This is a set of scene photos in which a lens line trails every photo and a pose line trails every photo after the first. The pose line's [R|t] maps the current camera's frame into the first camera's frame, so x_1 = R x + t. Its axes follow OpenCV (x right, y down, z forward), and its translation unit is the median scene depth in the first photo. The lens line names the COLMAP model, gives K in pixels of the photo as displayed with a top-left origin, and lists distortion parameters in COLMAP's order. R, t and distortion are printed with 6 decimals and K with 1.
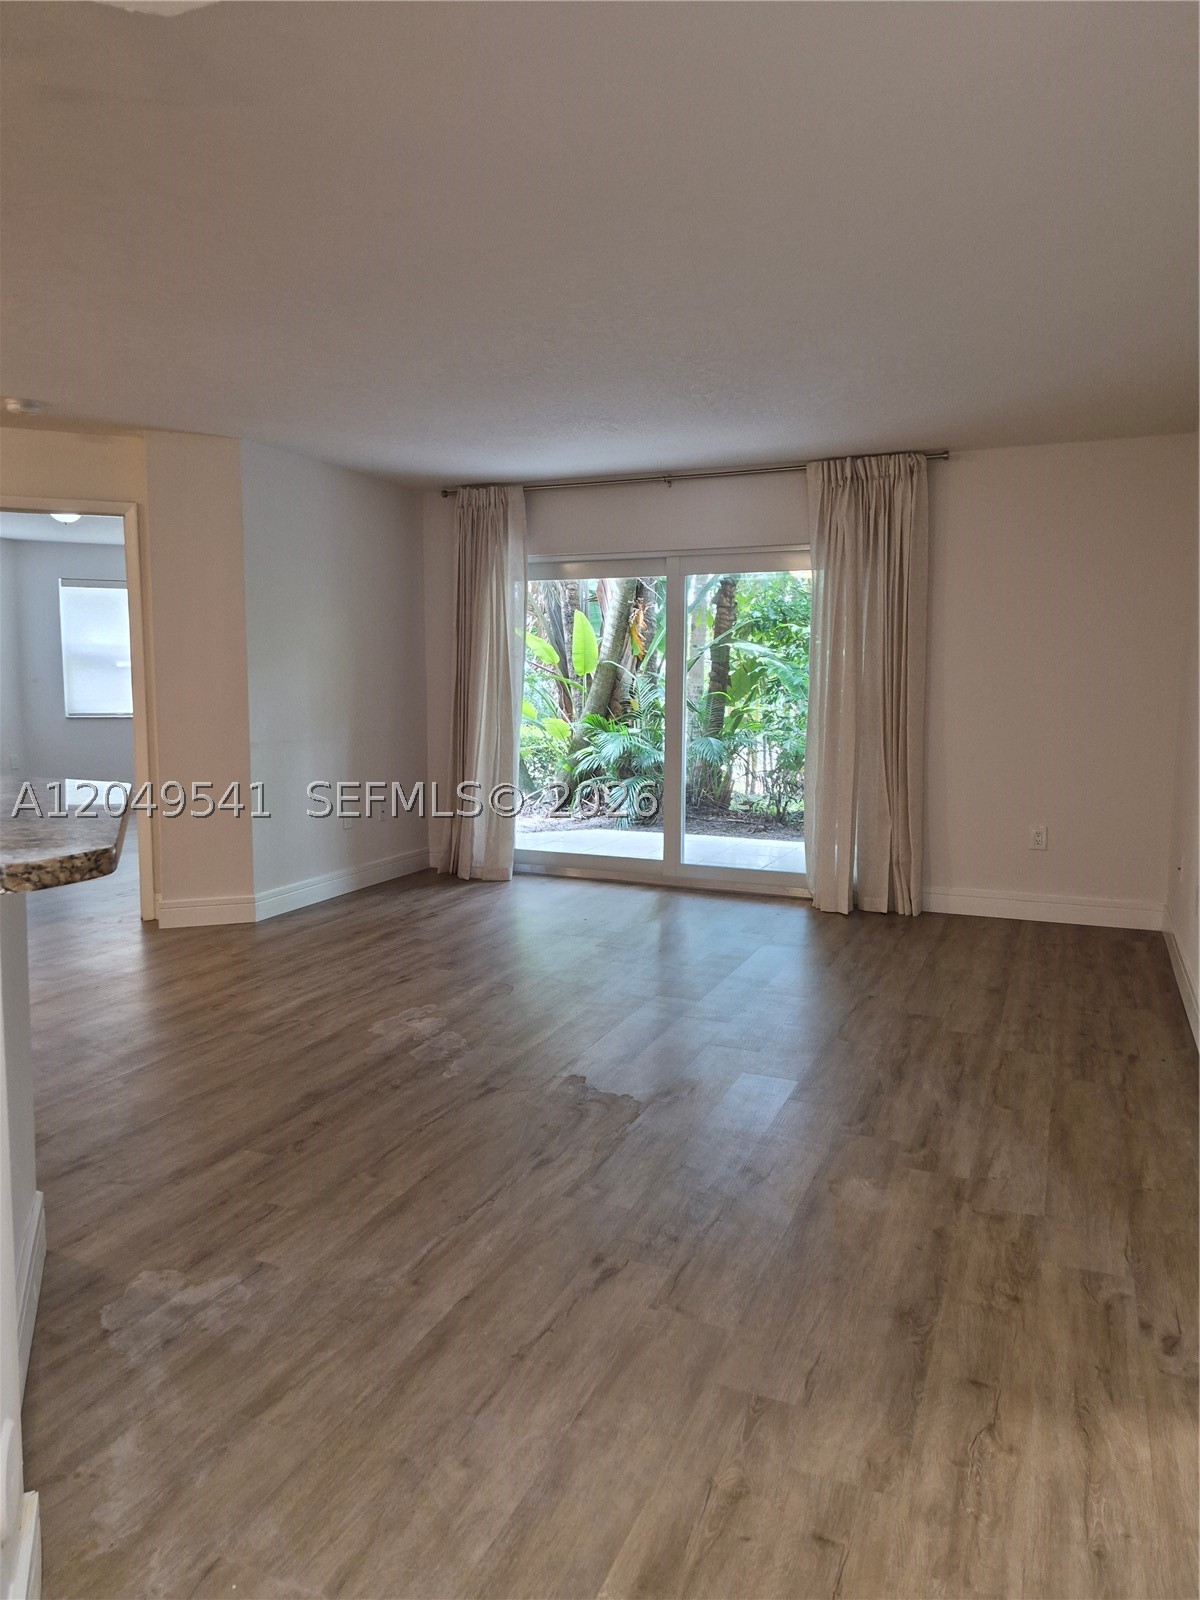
lens RADIAL K [[1102.3, 0, 586.4], [0, 1102.3, 775.7], [0, 0, 1]] dist [0.101619, -0.121106]
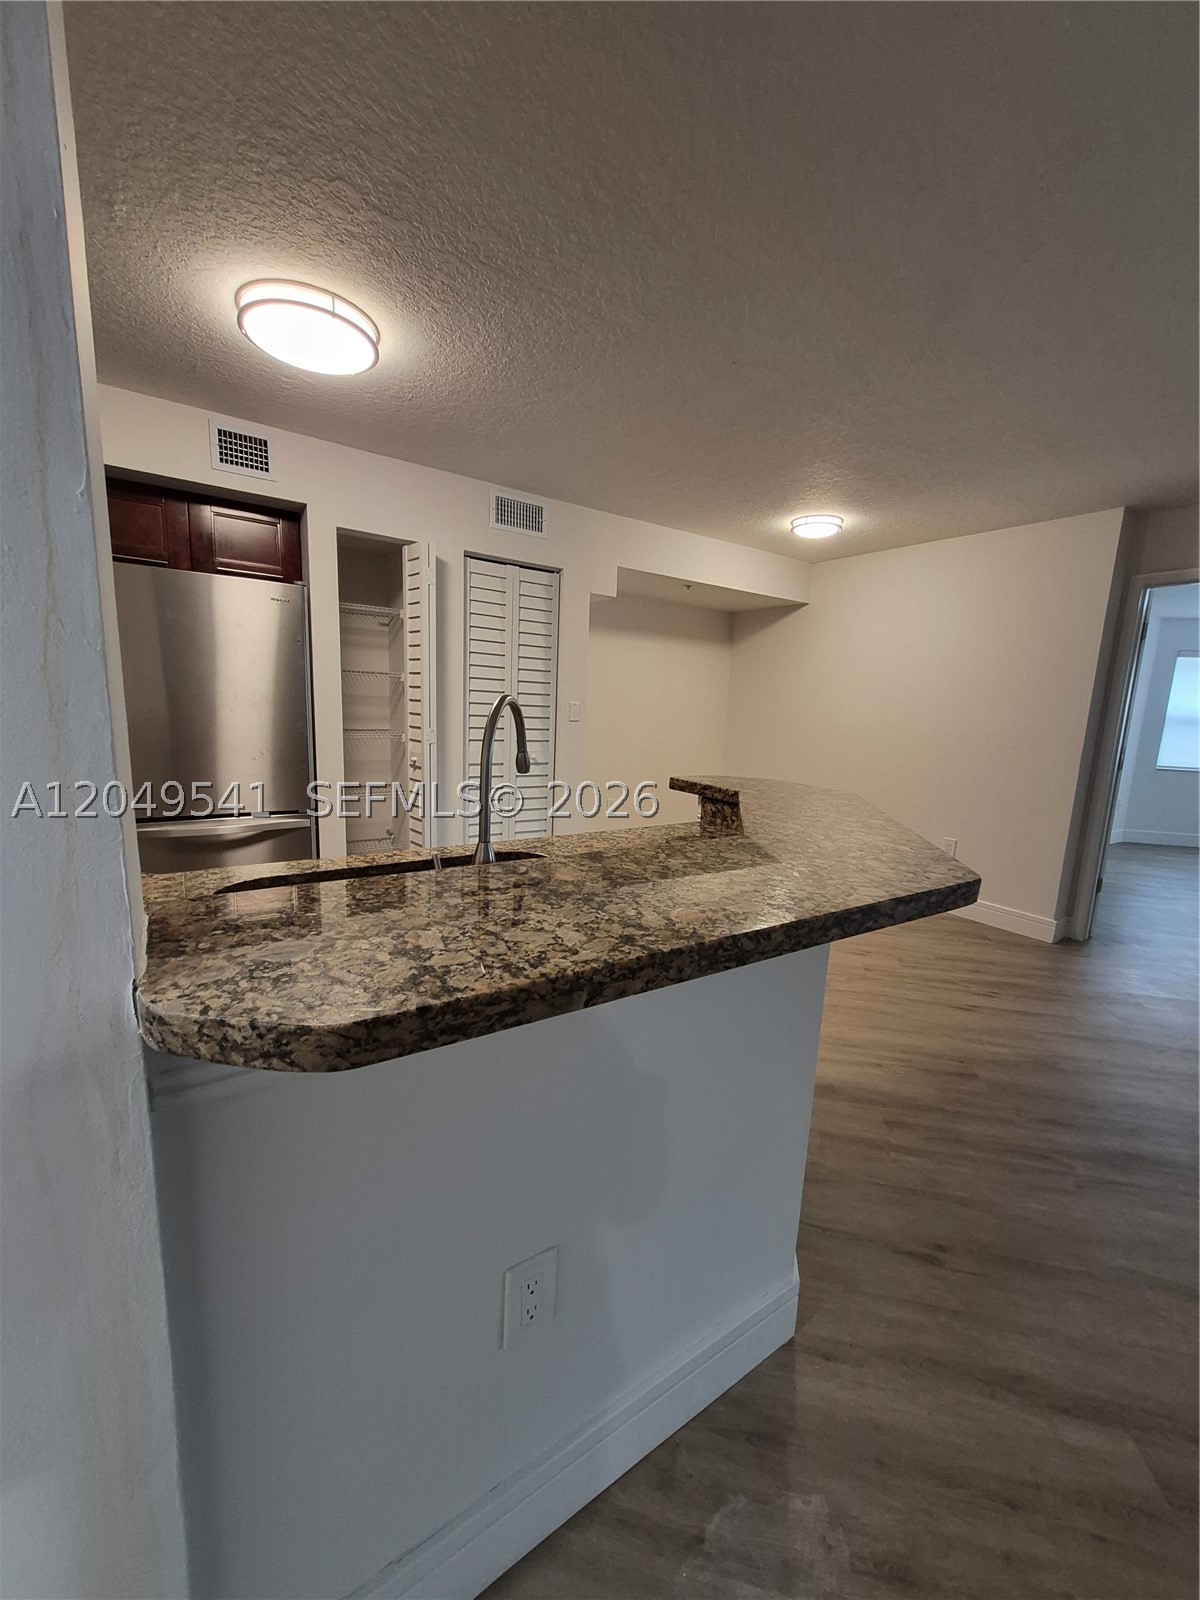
lens RADIAL K [[629.4, 0, 607.6], [0, 629.4, 808.9], [0, 0, 1]] dist [0.002300, 0.000221]
pose [[0.222915, 0.165530, -0.960681, -0.056614], [-0.130778, 0.981648, 0.138797, -0.039727], [0.966026, 0.094696, 0.240472, 0.449099]]
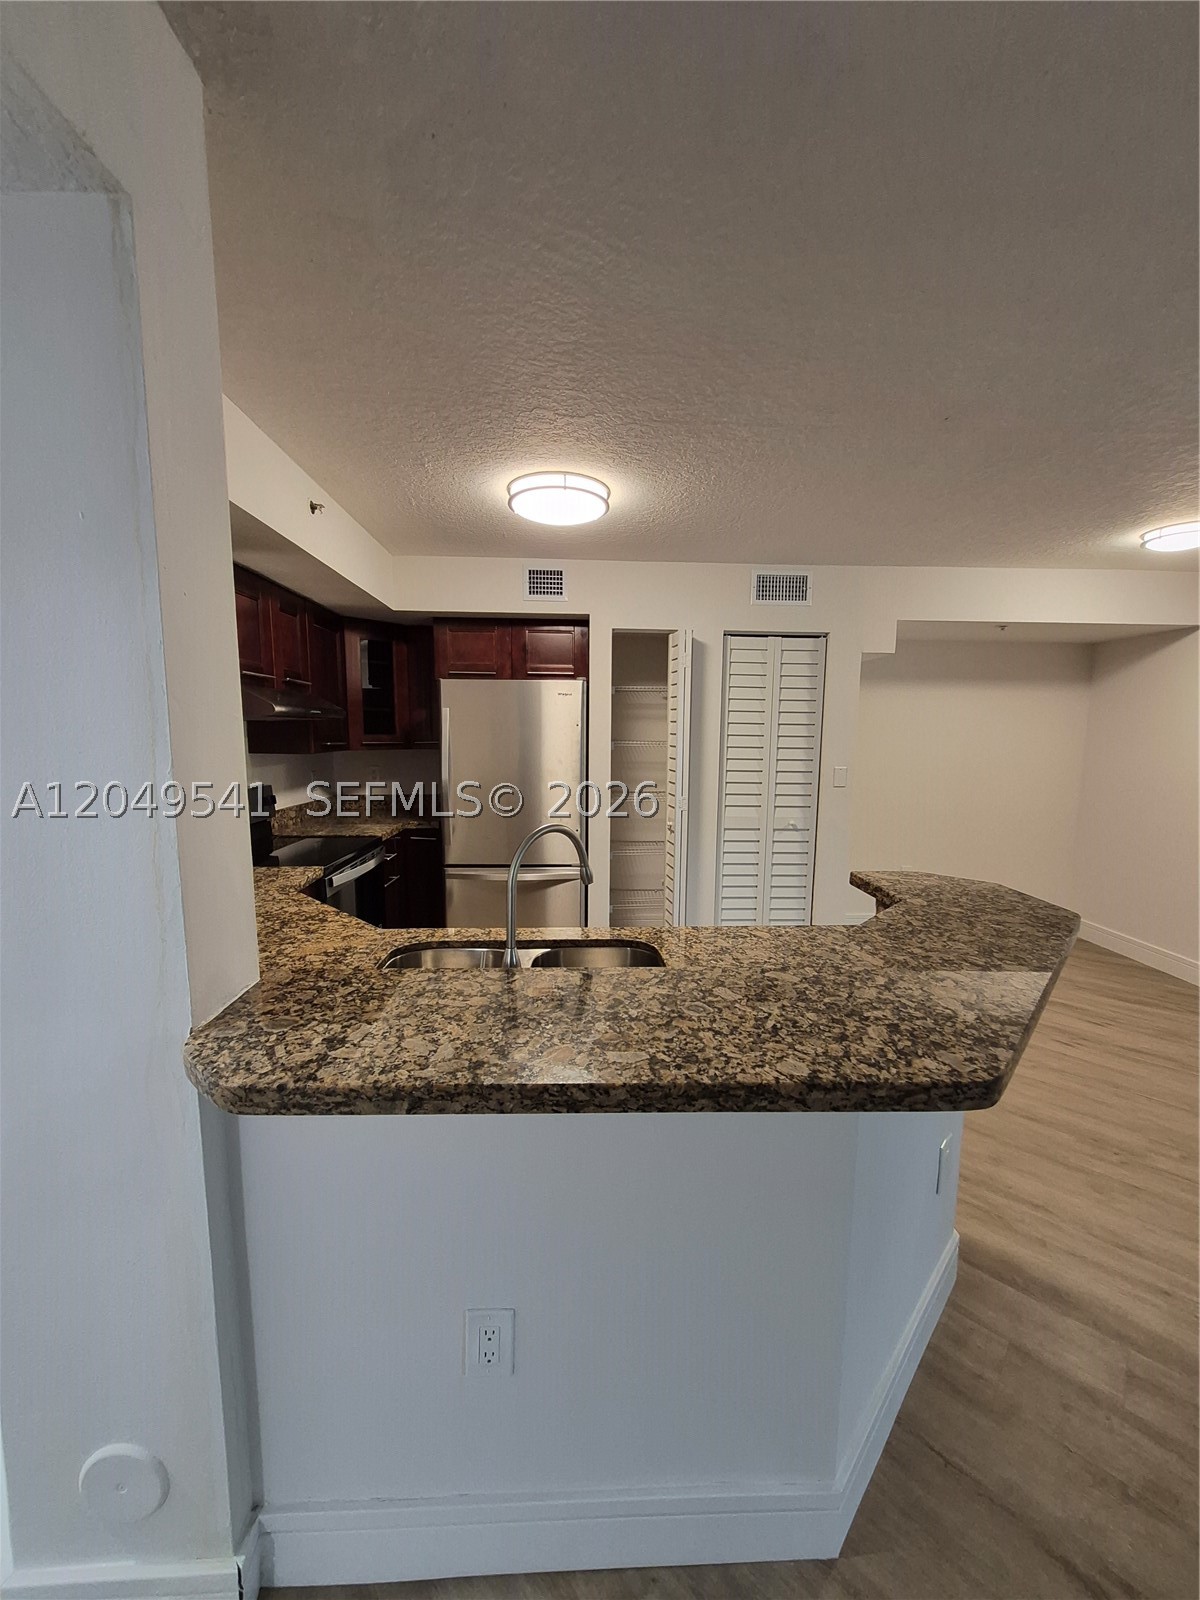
lens RADIAL K [[629.1, 0, 608.5], [0, 629.1, 808.6], [0, 0, 1]] dist [0.007204, 0.000099]
pose [[-0.325876, 0.107681, -0.939260, -0.037306], [-0.097696, 0.984338, 0.146745, -0.105680], [0.940351, 0.139583, -0.310252, 0.601174]]
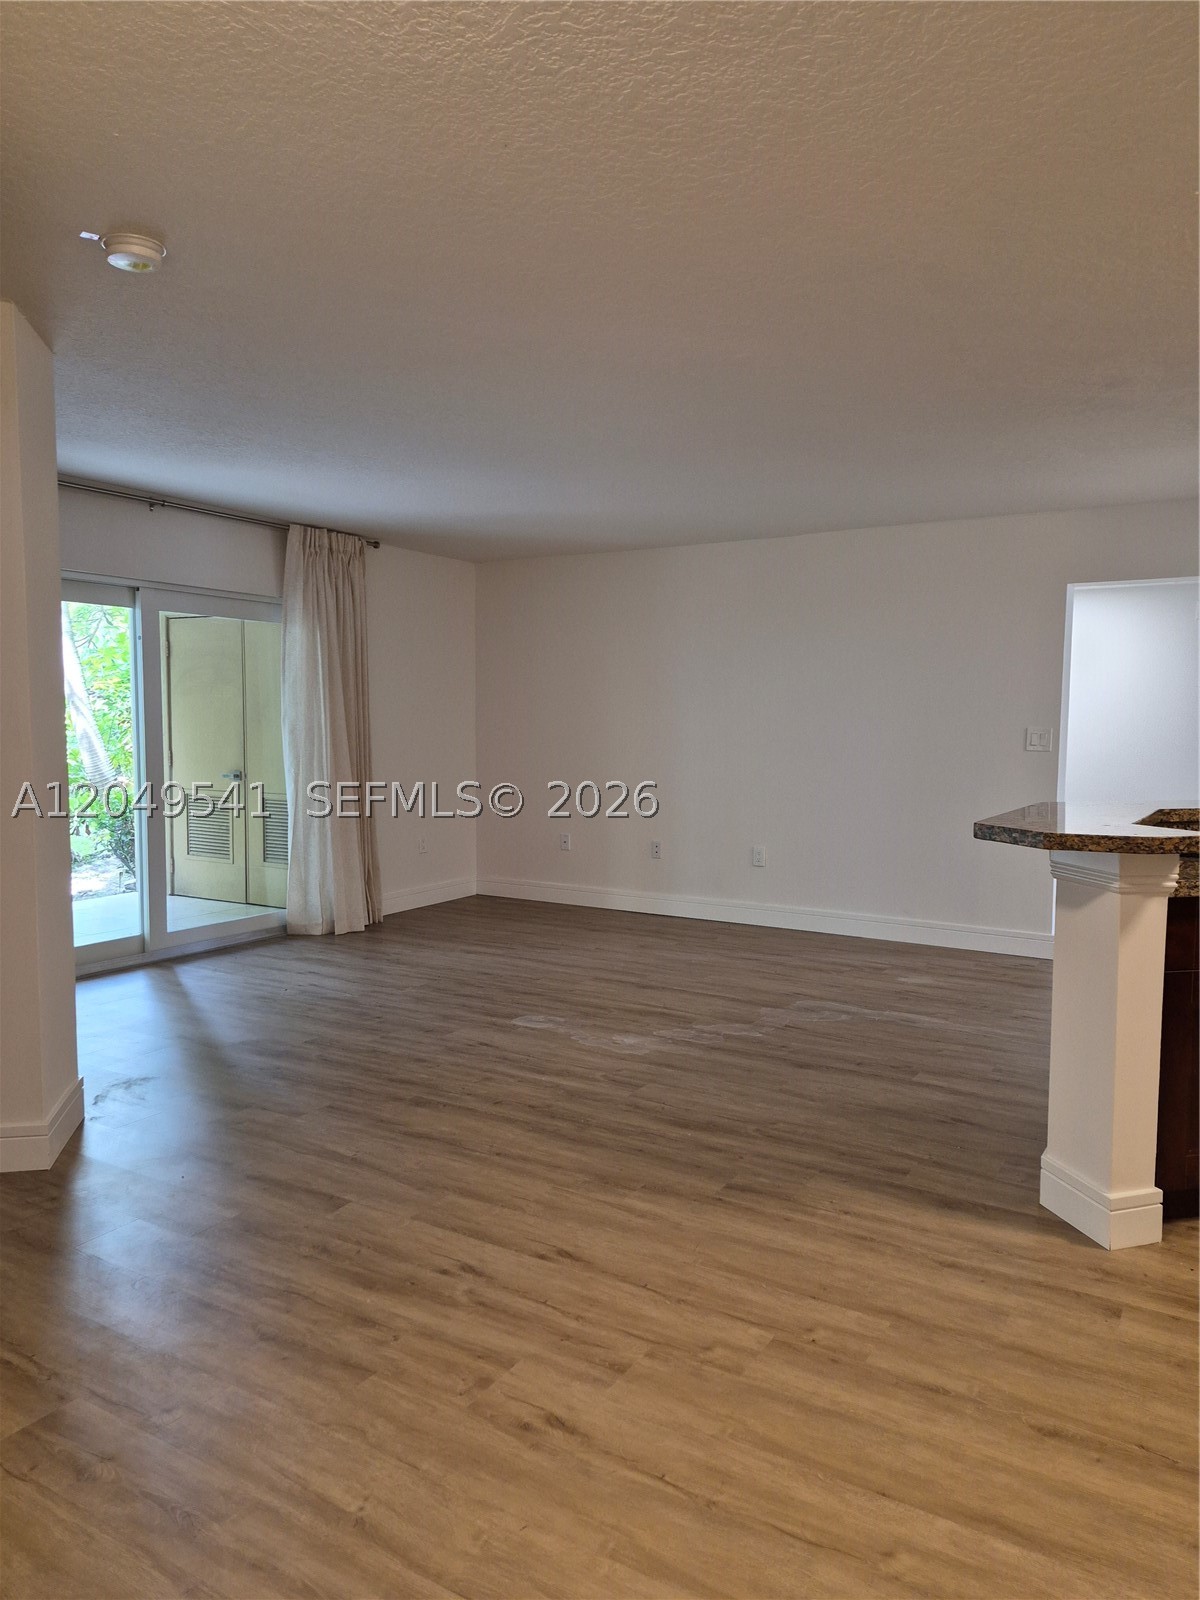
lens RADIAL K [[1107.8, 0, 589.5], [0, 1107.8, 794.3], [0, 0, 1]] dist [0.071832, -0.087661]
pose [[0.156586, -0.073994, 0.984889, -1.330311], [0.090568, 0.994064, 0.060284, -0.098804], [-0.983503, 0.079760, 0.162358, 0.905658]]
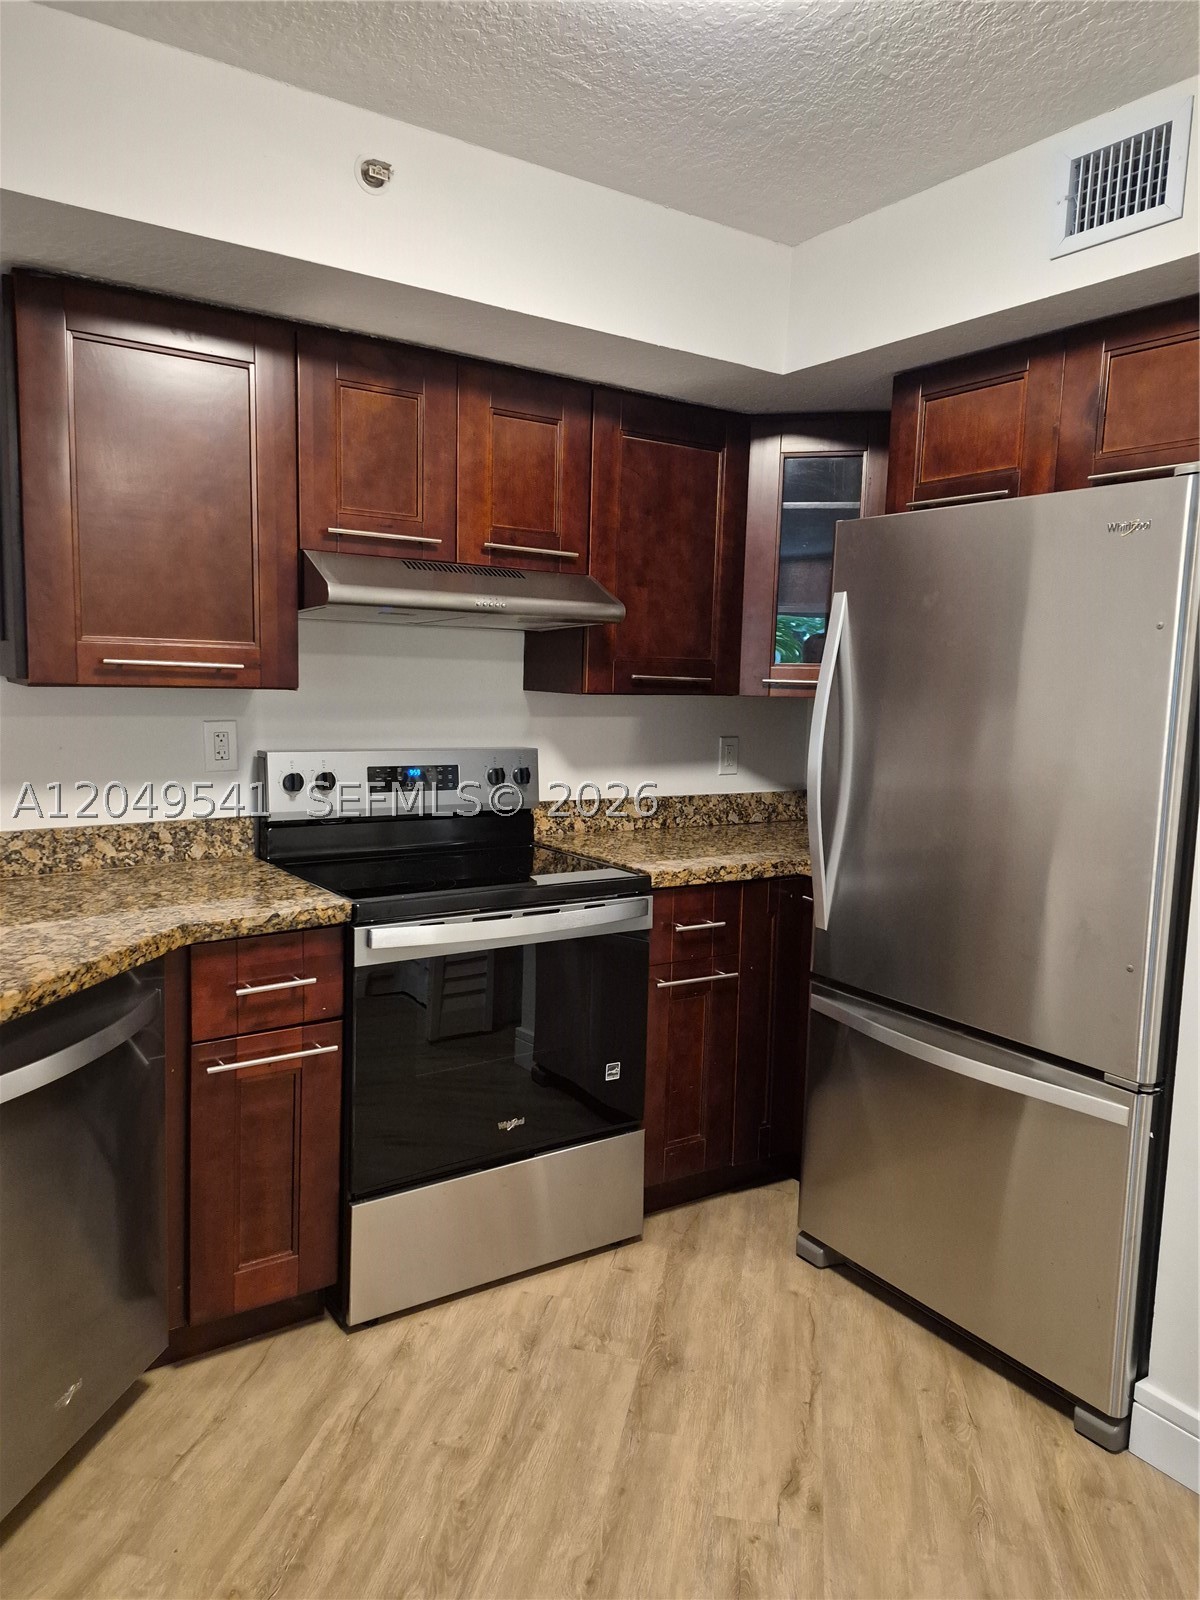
lens RADIAL K [[1121.0, 0, 603.2], [0, 1121.0, 795.8], [0, 0, 1]] dist [0.065409, -0.002017]
pose [[-0.975213, -0.009625, -0.221060, -0.560707], [-0.054675, 0.978556, 0.198593, -0.099668], [0.214408, 0.205757, -0.954826, 0.708881]]
